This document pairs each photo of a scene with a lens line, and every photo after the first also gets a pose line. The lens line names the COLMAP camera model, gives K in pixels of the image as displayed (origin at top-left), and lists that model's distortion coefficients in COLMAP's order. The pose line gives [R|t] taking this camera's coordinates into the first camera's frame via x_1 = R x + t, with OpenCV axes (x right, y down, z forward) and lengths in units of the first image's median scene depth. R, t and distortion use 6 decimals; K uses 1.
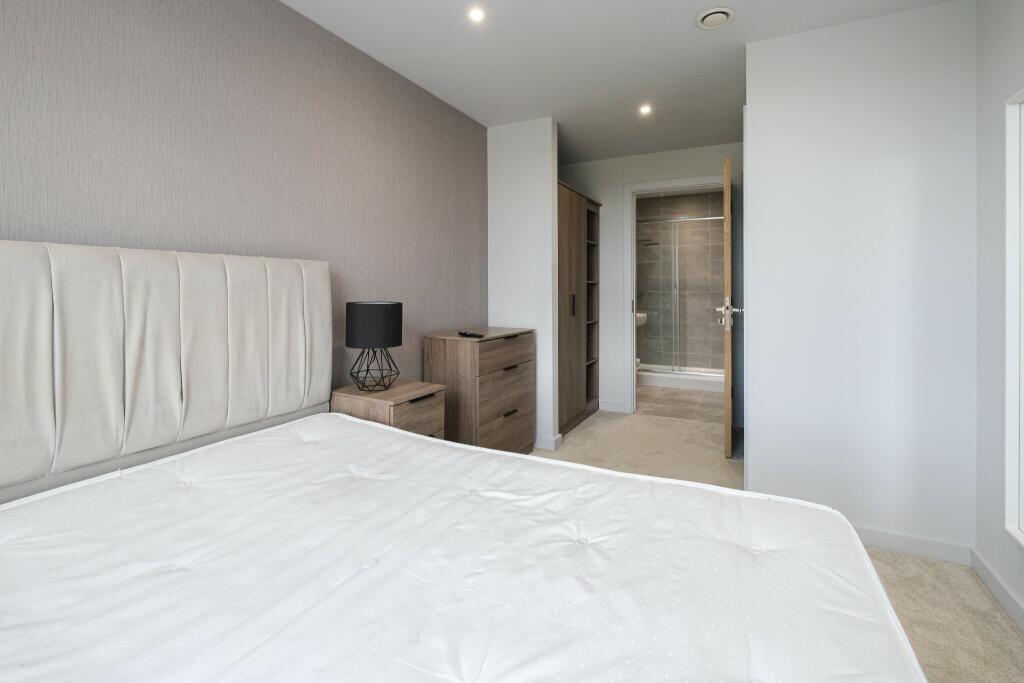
lens RADIAL K [[452.4, 0, 542.1], [0, 452.4, 296.2], [0, 0, 1]] dist [-0.001329, 0.000262]
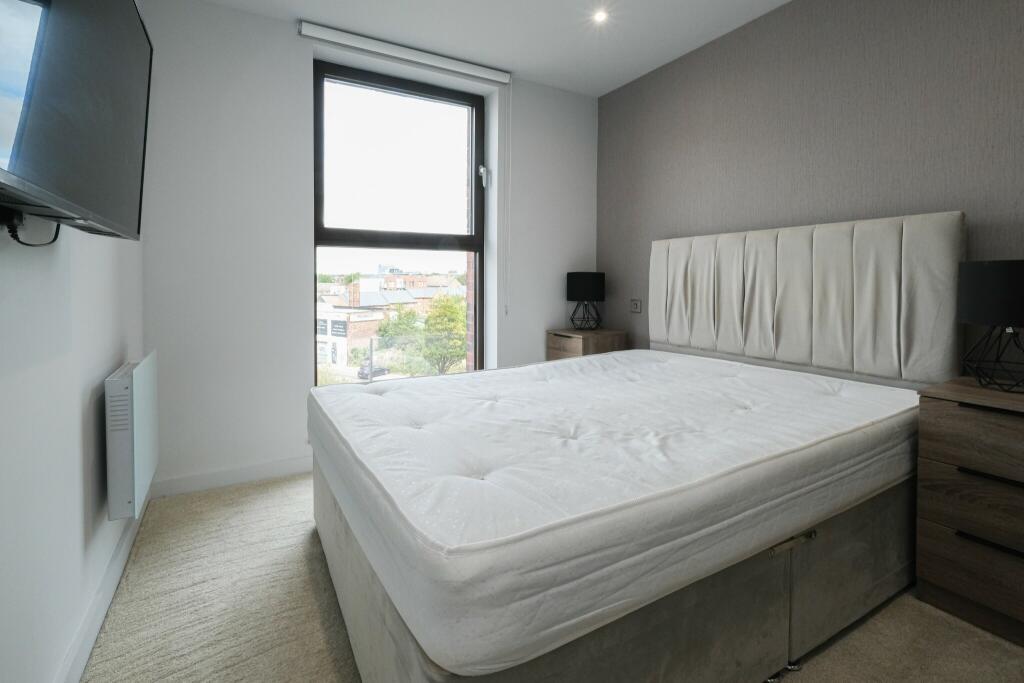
lens RADIAL K [[490.9, 0, 514.5], [0, 490.9, 294.5], [0, 0, 1]] dist [-0.015821, -0.000156]
pose [[-0.553036, 0.020475, -0.832906, 0.711360], [-0.009379, 0.999482, 0.030798, 0.055204], [0.833105, 0.024844, -0.552557, 0.878549]]
